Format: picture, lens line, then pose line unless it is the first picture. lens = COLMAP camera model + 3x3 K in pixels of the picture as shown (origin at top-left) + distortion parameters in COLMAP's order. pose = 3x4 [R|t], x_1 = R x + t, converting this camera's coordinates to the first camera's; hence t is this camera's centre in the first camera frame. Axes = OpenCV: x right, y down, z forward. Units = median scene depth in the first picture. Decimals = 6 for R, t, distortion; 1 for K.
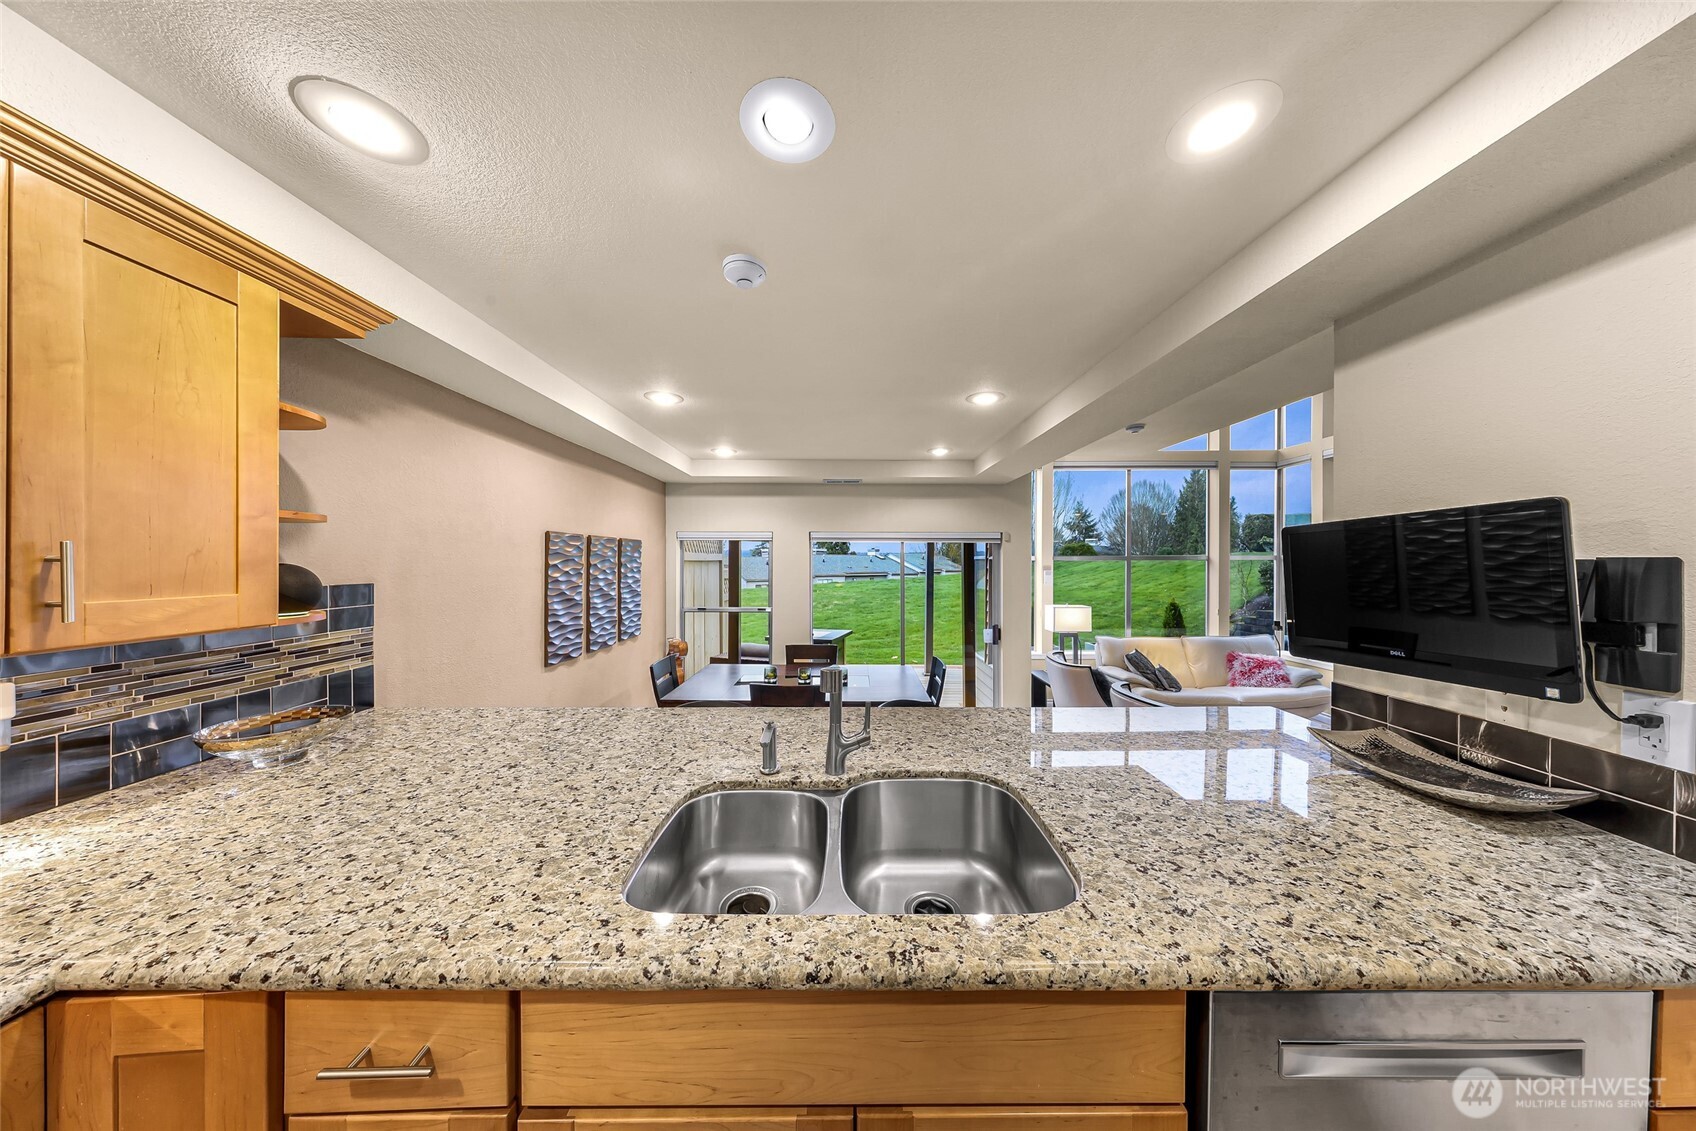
lens RADIAL K [[492.7, 0, 849.6], [0, 492.7, 560.9], [0, 0, 1]] dist [-0.000194, -0.000010]
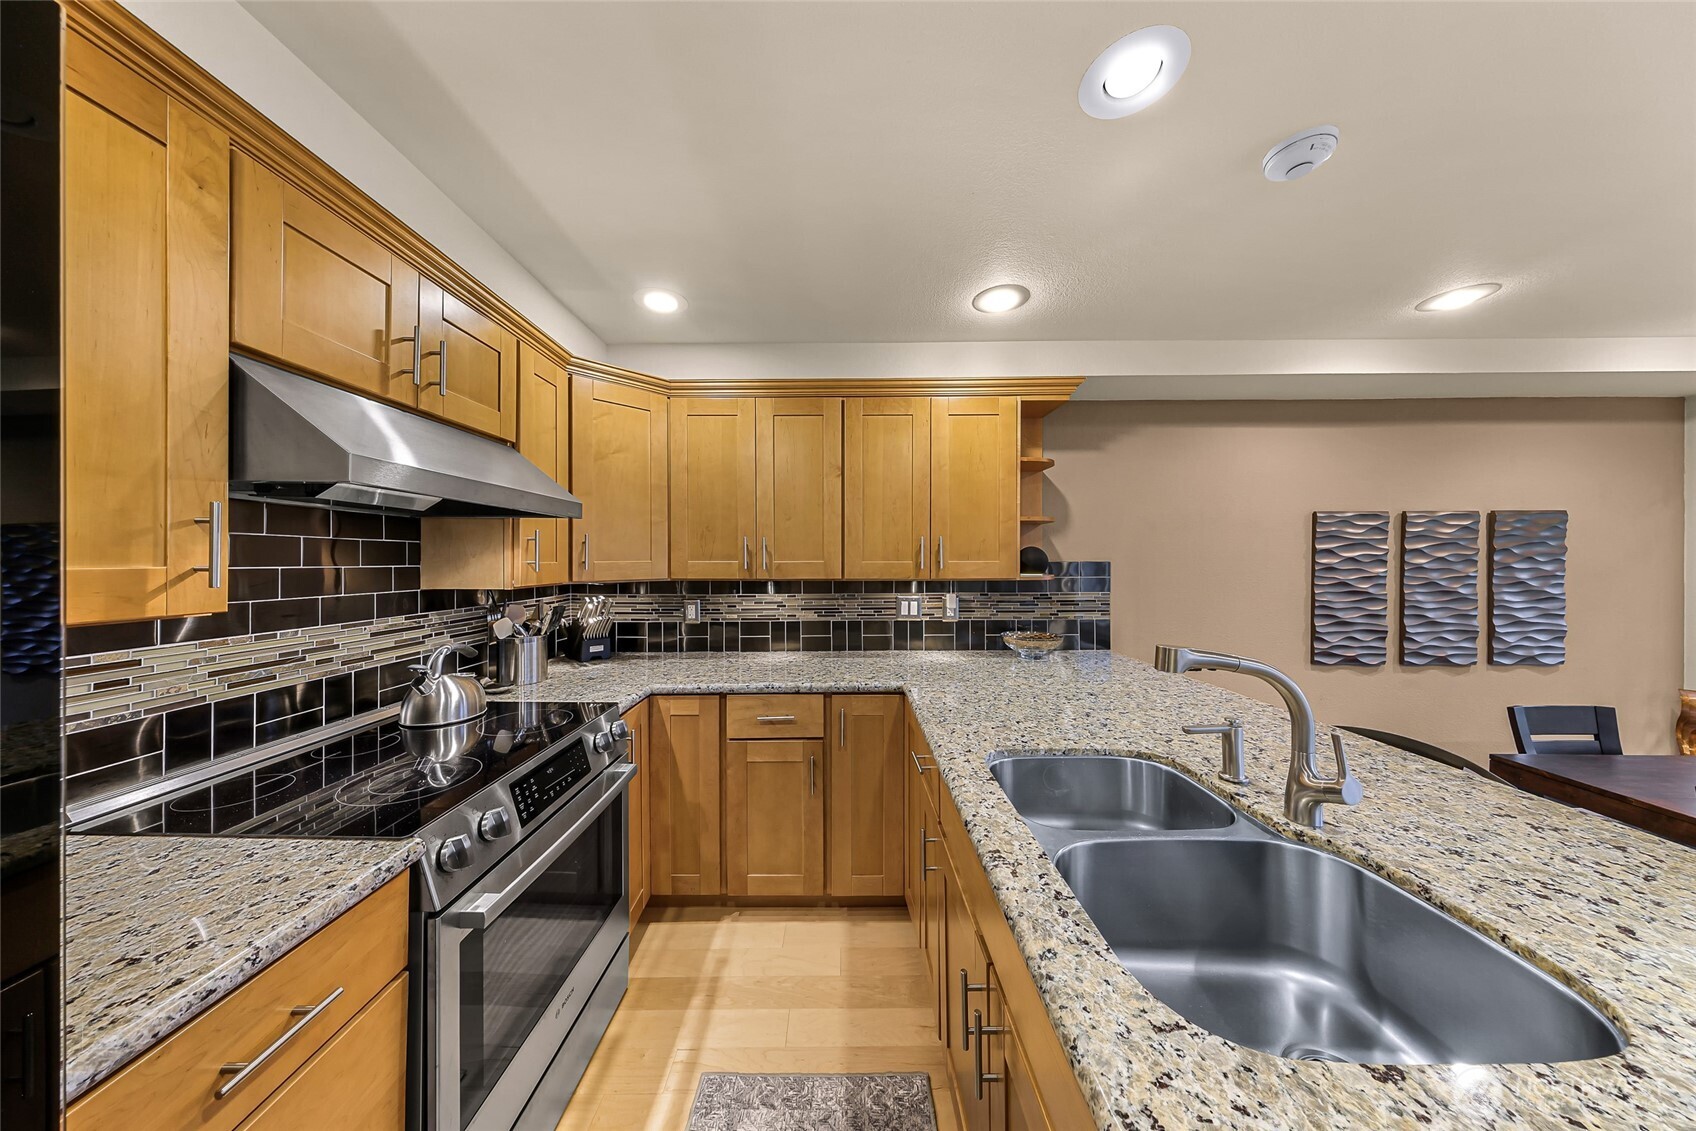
lens RADIAL K [[510.4, 0, 840.4], [0, 510.4, 560.6], [0, 0, 1]] dist [0.000881, -0.000015]
pose [[-0.016015, 0.001884, -0.999870, 0.653027], [0.002436, 0.999995, 0.001846, 0.047894], [0.999869, -0.002406, -0.016019, 0.319876]]
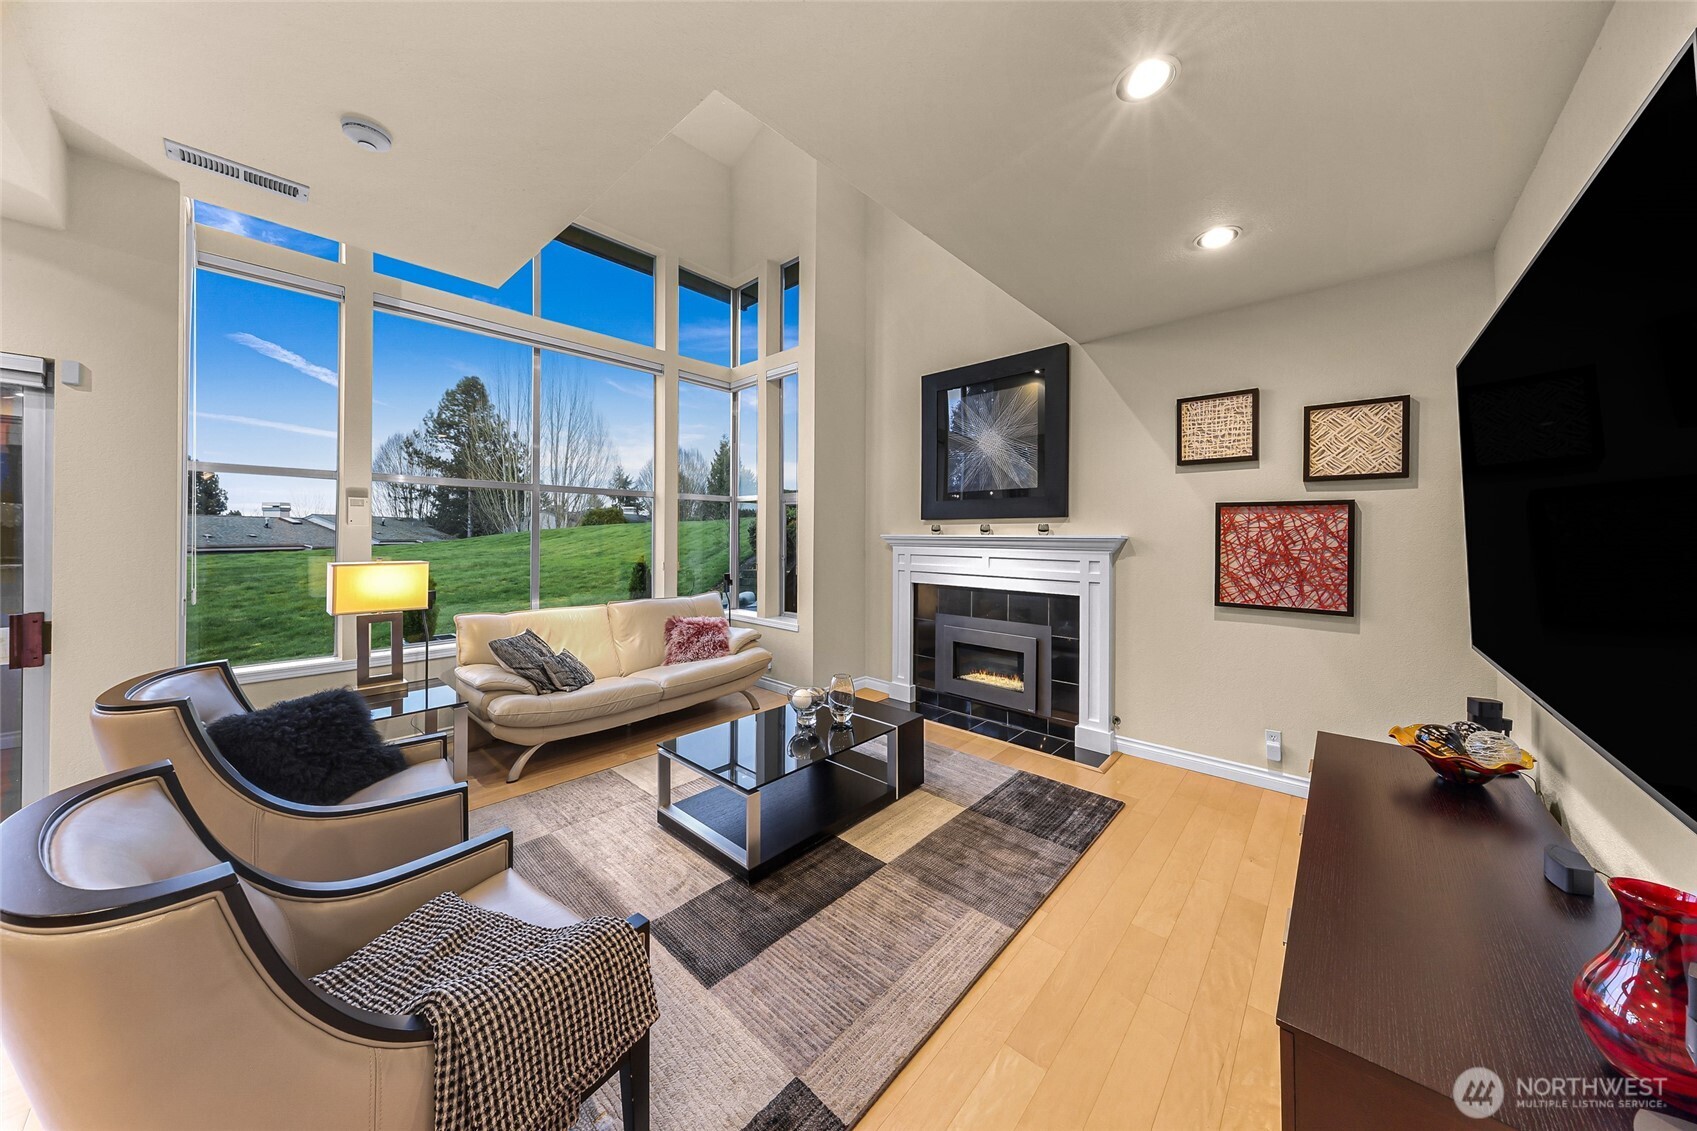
lens RADIAL K [[551.4, 0, 844.2], [0, 551.4, 534.9], [0, 0, 1]] dist [-0.000219, -0.000037]
pose [[0.685058, 0.003832, 0.728479, 1.404025], [-0.005554, 0.999985, -0.000037, 0.237618], [-0.728468, -0.004021, 0.685068, 0.981638]]
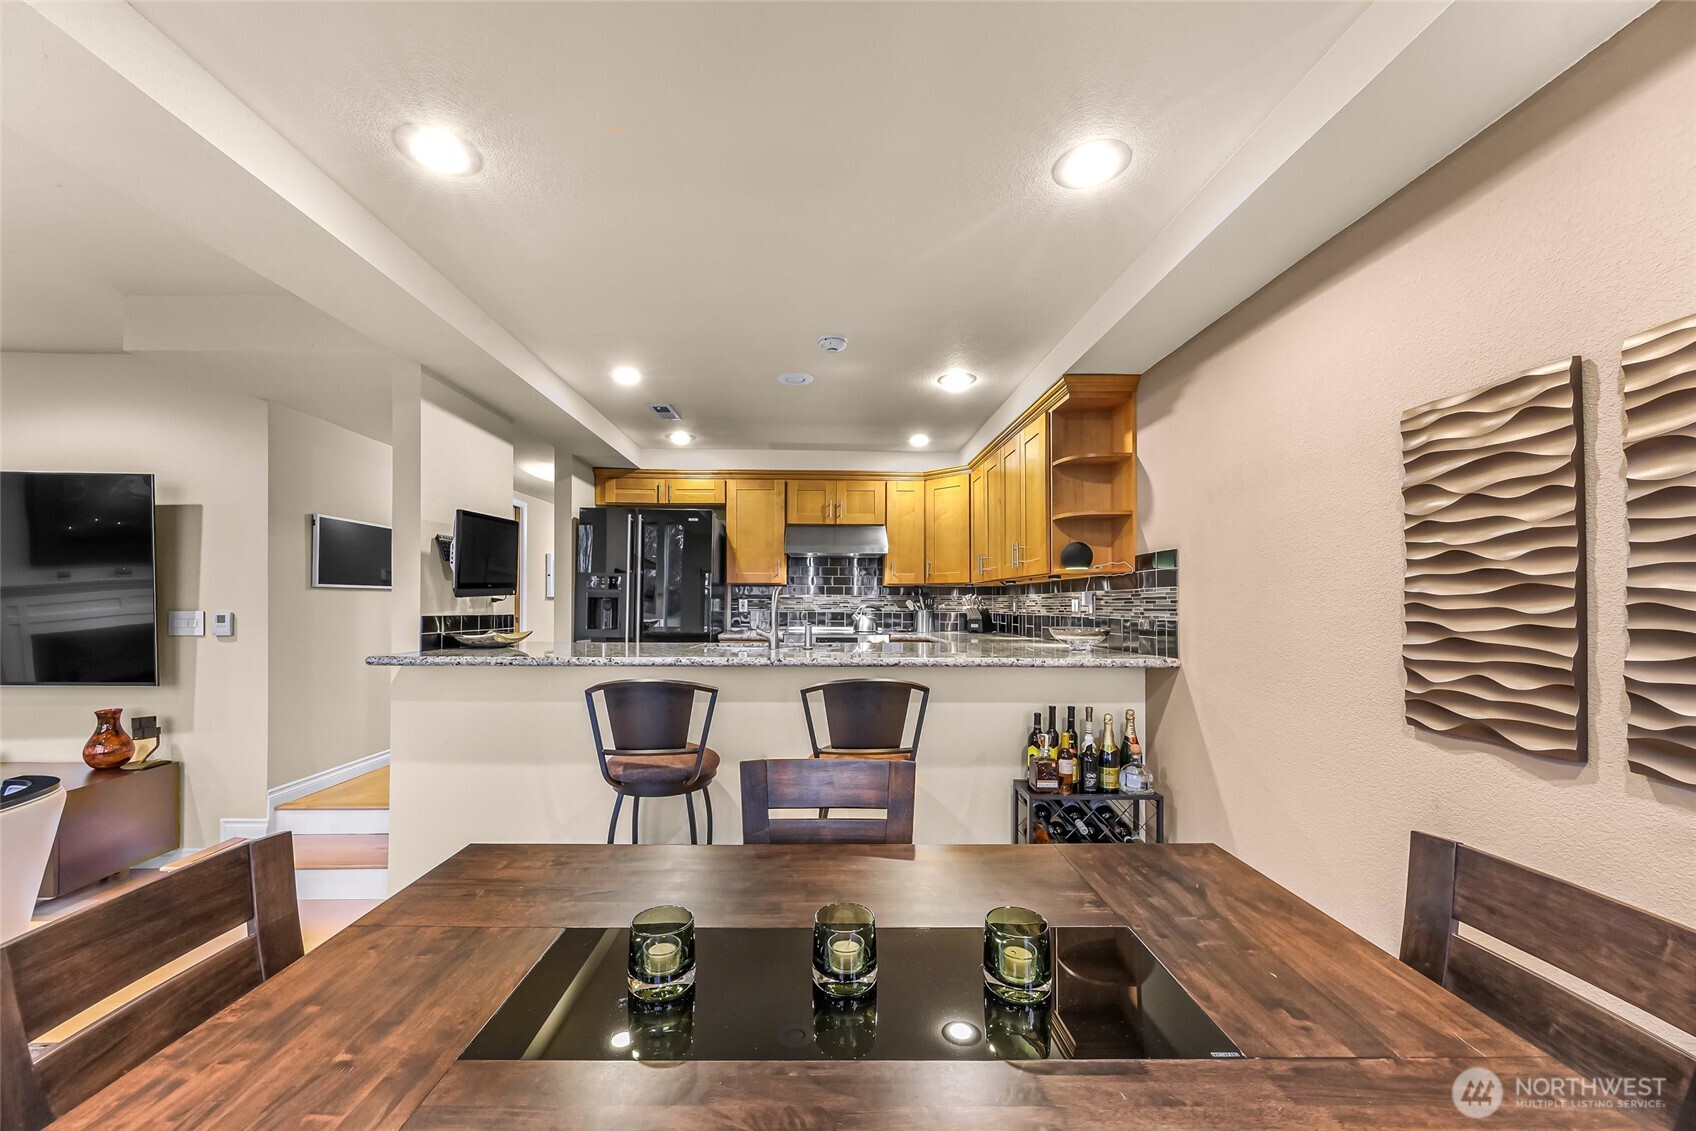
lens RADIAL K [[628.6, 0, 816.6], [0, 628.6, 596.9], [0, 0, 1]] dist [0.007017, -0.000113]
pose [[-0.999915, -0.005071, 0.011985, -0.207910], [-0.005185, 0.999941, -0.009542, 0.222918], [-0.011935, -0.009604, -0.999883, 3.147132]]
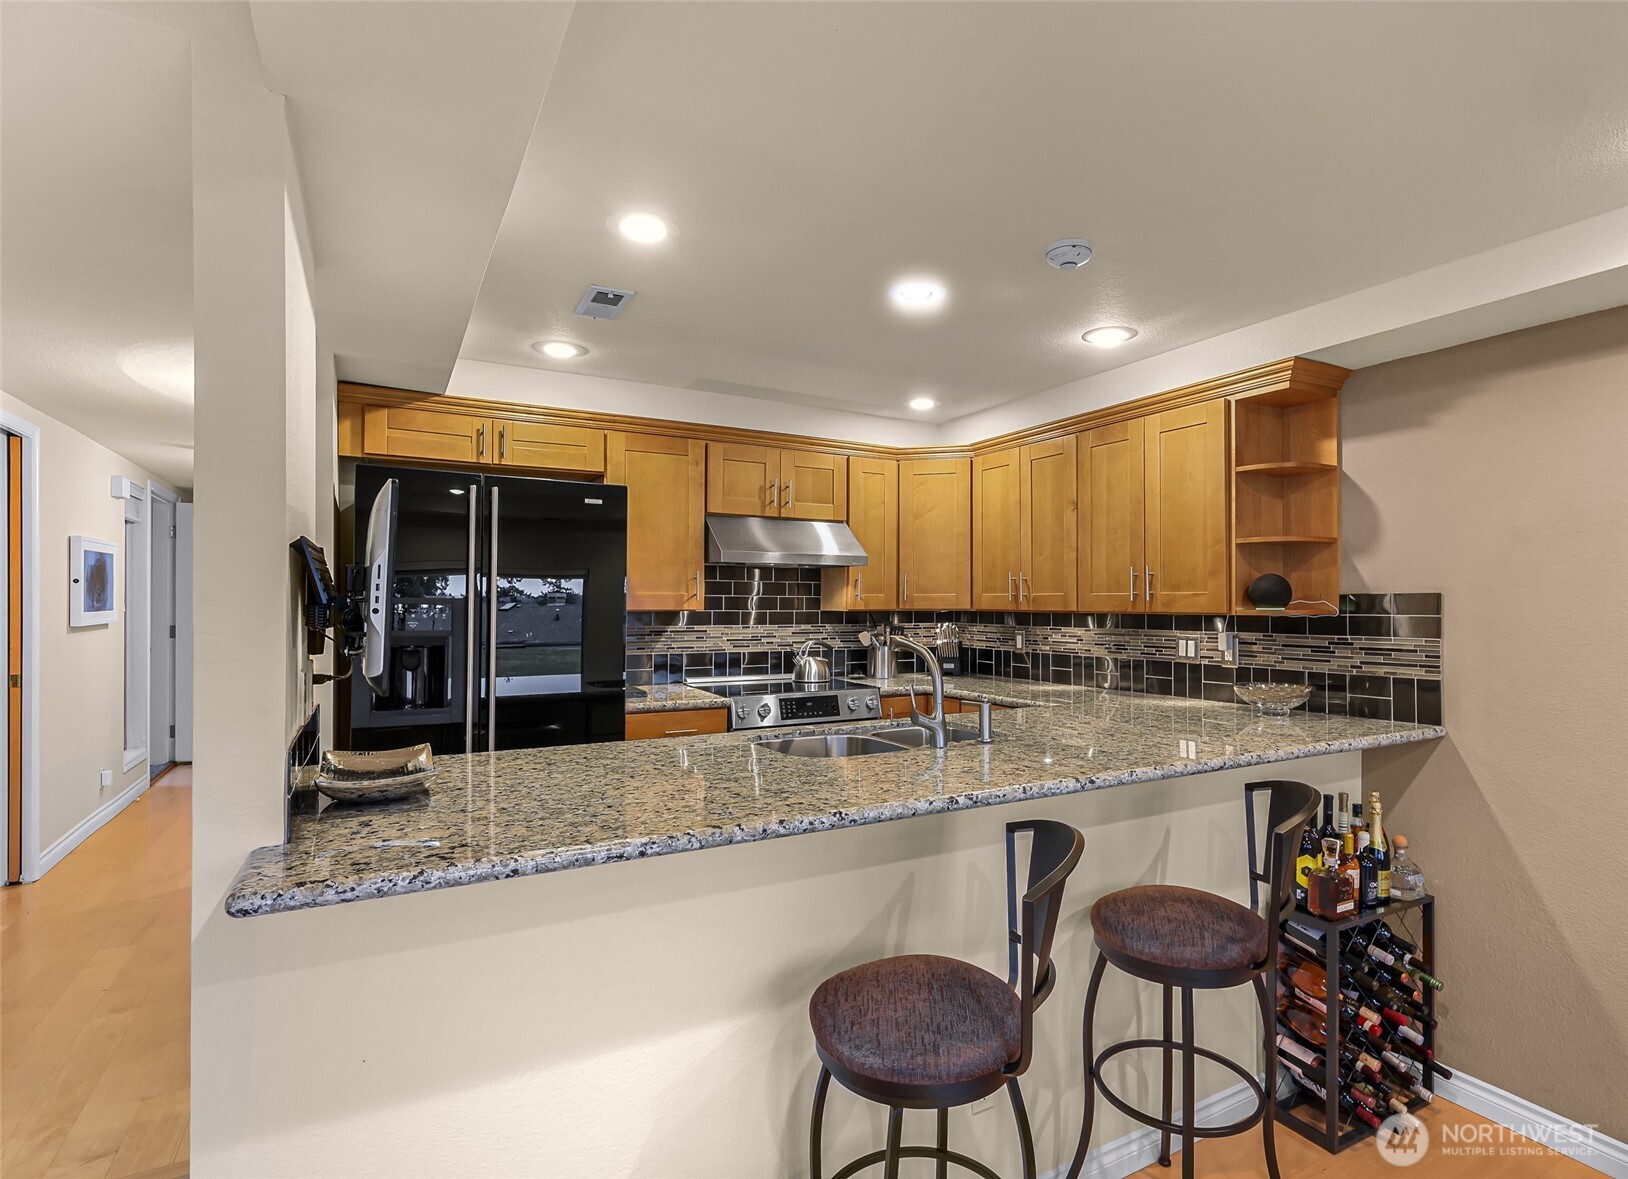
lens RADIAL K [[836.0, 0, 844.2], [0, 836.0, 597.2], [0, 0, 1]] dist [0.001739, 0.000289]
pose [[-0.876474, -0.005990, -0.481412, 1.008050], [-0.002755, 0.999969, -0.007425, 0.087514], [0.481441, -0.005181, -0.876463, 2.357264]]
